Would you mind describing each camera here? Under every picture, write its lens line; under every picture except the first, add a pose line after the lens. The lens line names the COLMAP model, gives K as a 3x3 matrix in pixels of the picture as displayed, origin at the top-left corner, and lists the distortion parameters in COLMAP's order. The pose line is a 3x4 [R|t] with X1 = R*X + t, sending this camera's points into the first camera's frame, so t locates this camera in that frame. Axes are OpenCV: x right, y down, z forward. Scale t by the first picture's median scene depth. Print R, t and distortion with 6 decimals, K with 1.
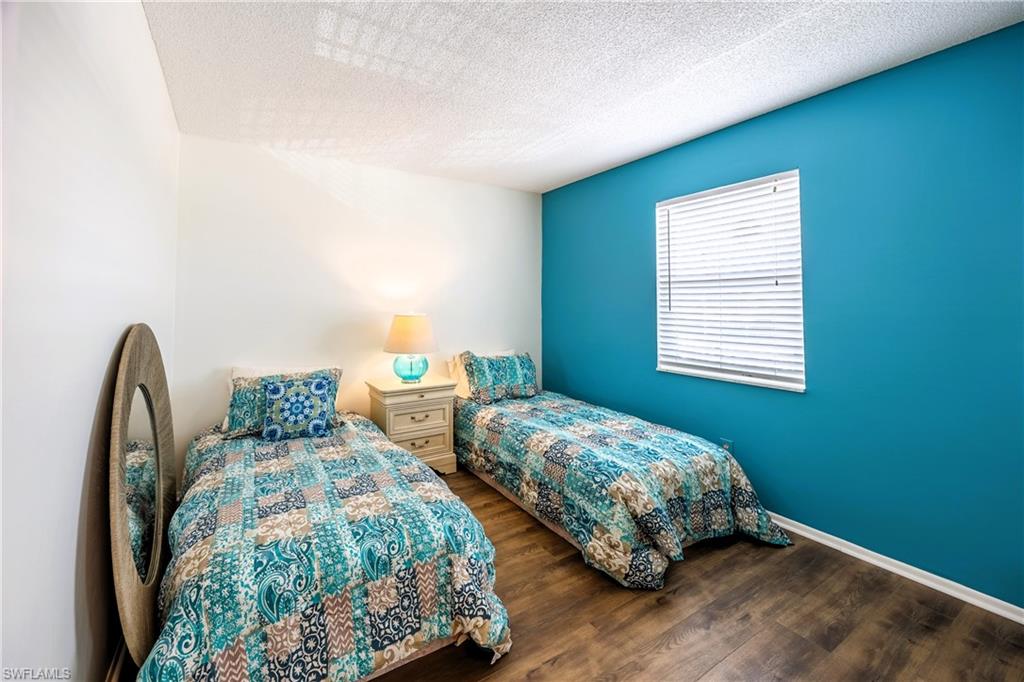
lens RADIAL K [[377.4, 0, 511.4], [0, 377.4, 296.2], [0, 0, 1]] dist [0.000482, 0.000054]
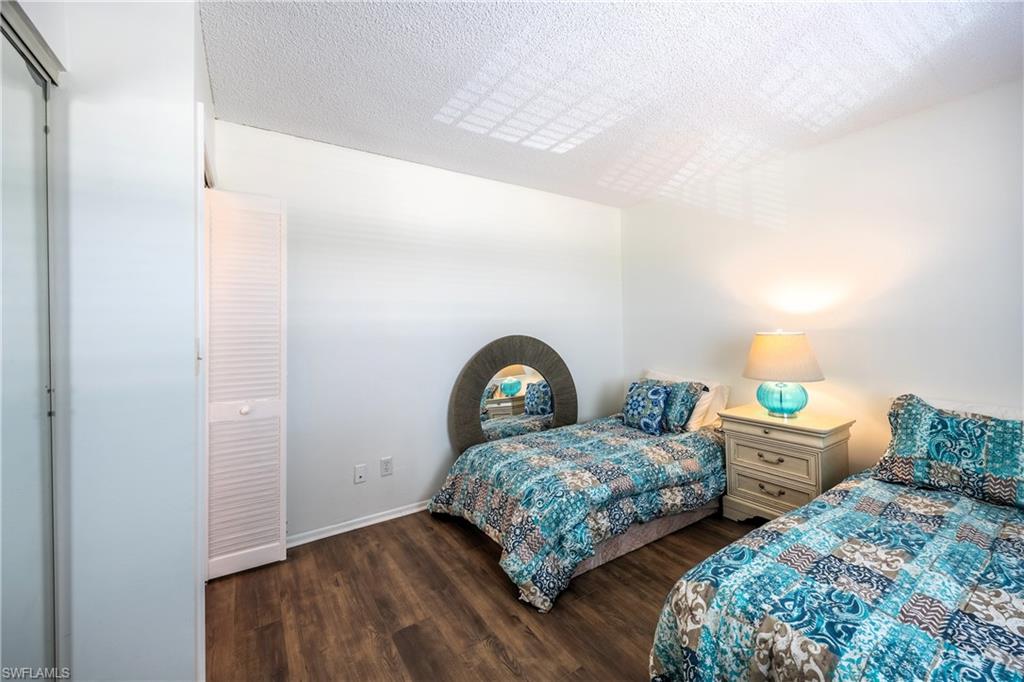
lens RADIAL K [[397.5, 0, 511.7], [0, 397.5, 330.6], [0, 0, 1]] dist [0.000849, 0.000128]
pose [[0.077506, 0.007133, -0.996966, 0.717967], [0.040773, 0.999115, 0.010318, 0.015970], [0.996158, -0.041449, 0.077147, 0.486723]]
